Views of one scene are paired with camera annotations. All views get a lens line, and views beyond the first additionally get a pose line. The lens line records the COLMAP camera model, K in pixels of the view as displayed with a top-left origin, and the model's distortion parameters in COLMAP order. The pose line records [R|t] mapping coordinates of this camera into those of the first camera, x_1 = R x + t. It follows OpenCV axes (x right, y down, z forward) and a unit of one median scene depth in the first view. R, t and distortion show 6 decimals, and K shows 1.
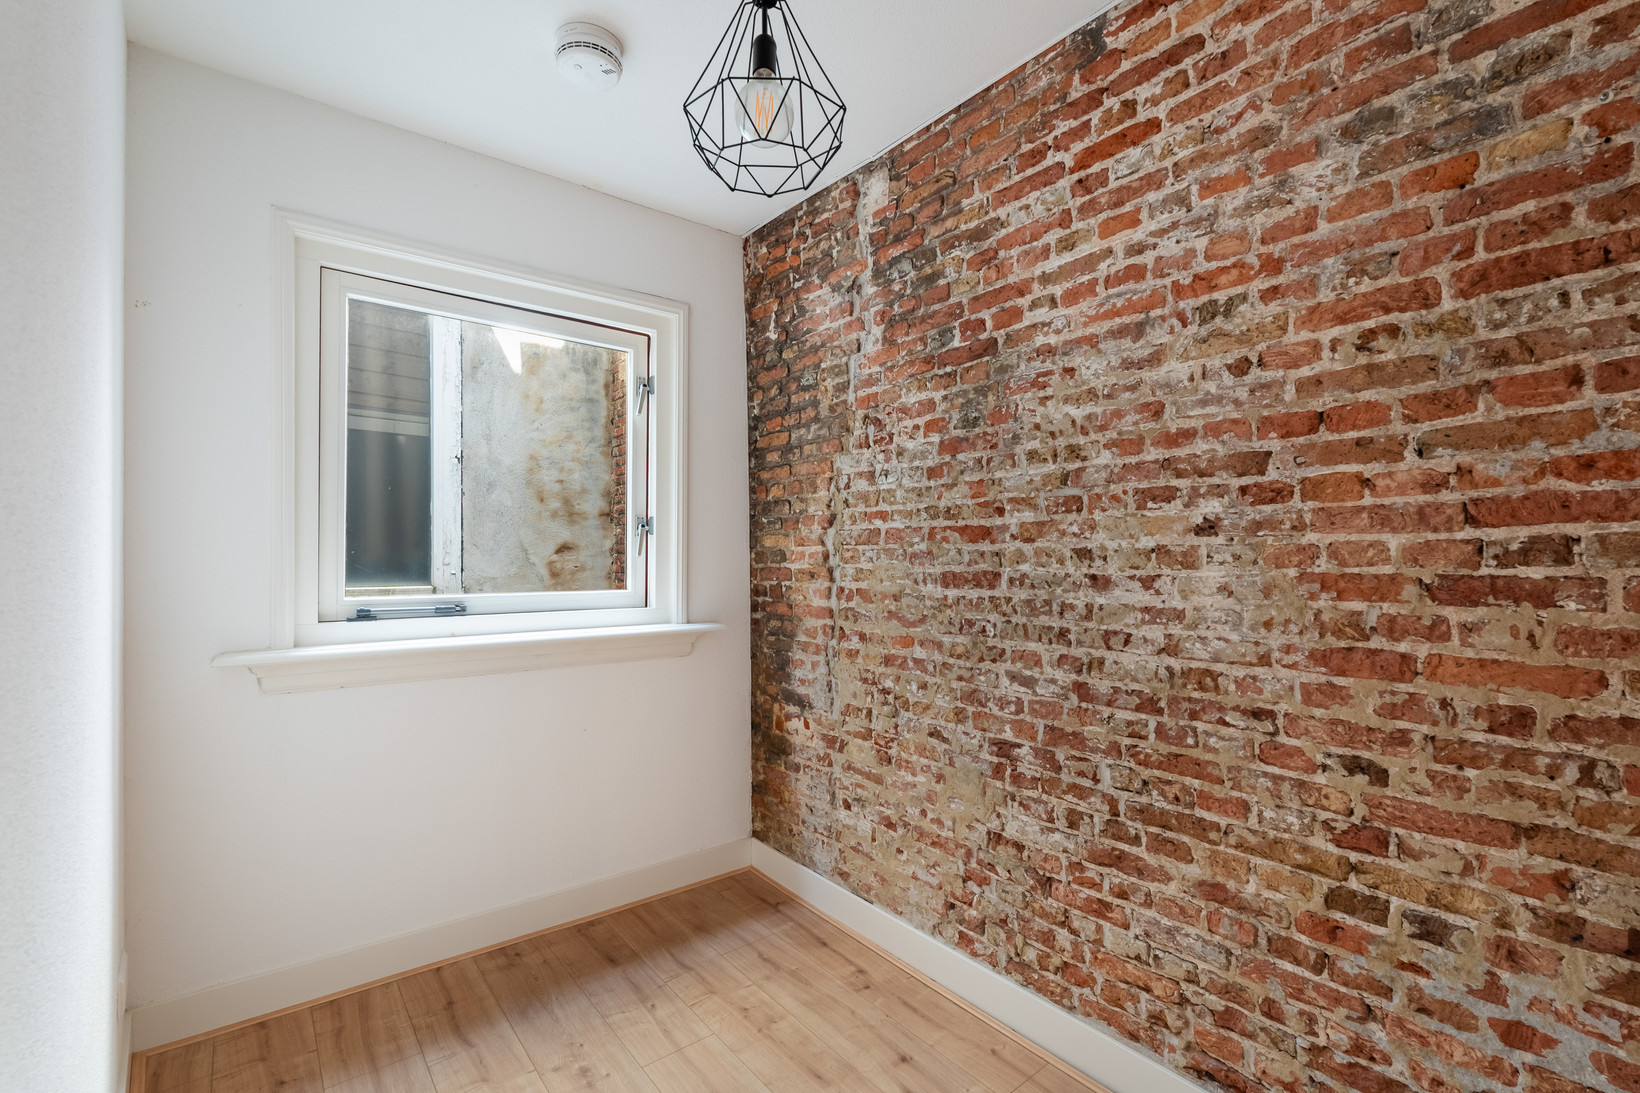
lens RADIAL K [[721.3, 0, 820.0], [0, 721.3, 546.5], [0, 0, 1]] dist [-0.001741, 0.000102]
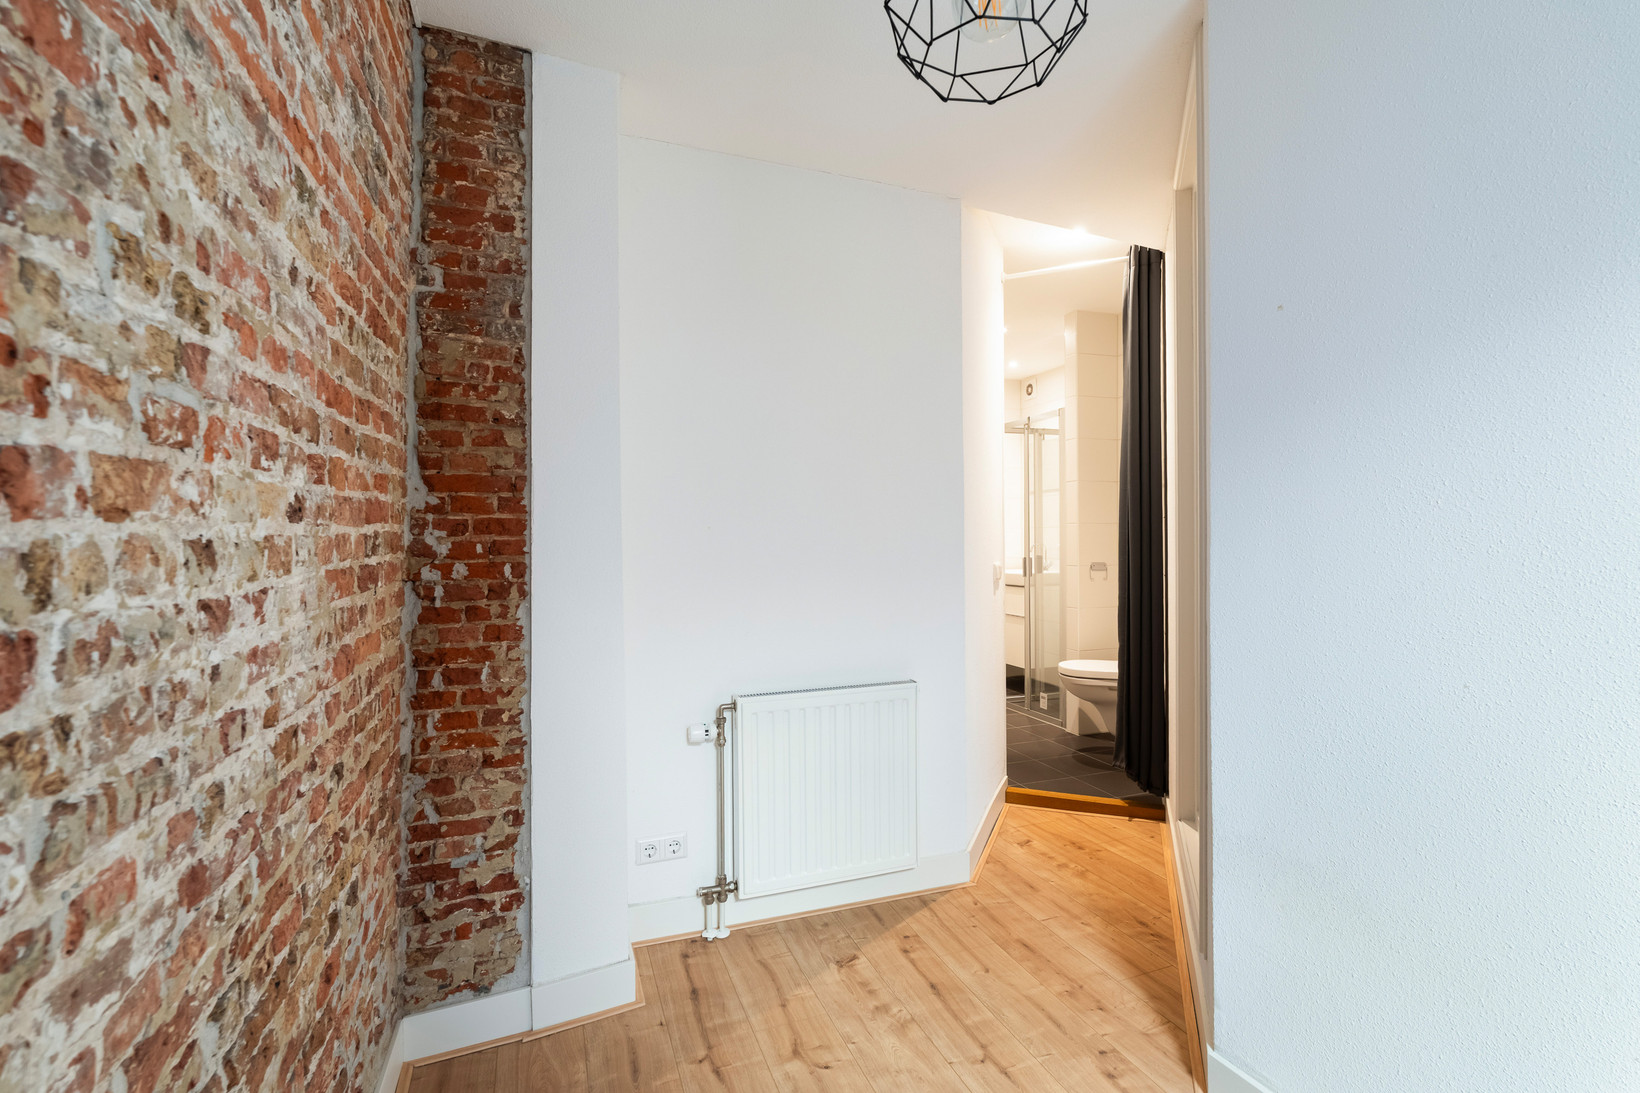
lens RADIAL K [[721.3, 0, 820.0], [0, 721.3, 546.5], [0, 0, 1]] dist [-0.001741, 0.000102]
pose [[-0.960873, 0.001359, 0.276985, -0.089366], [0.002485, 0.999990, 0.003716, 0.005343], [-0.276978, 0.004259, -0.960867, 1.191648]]
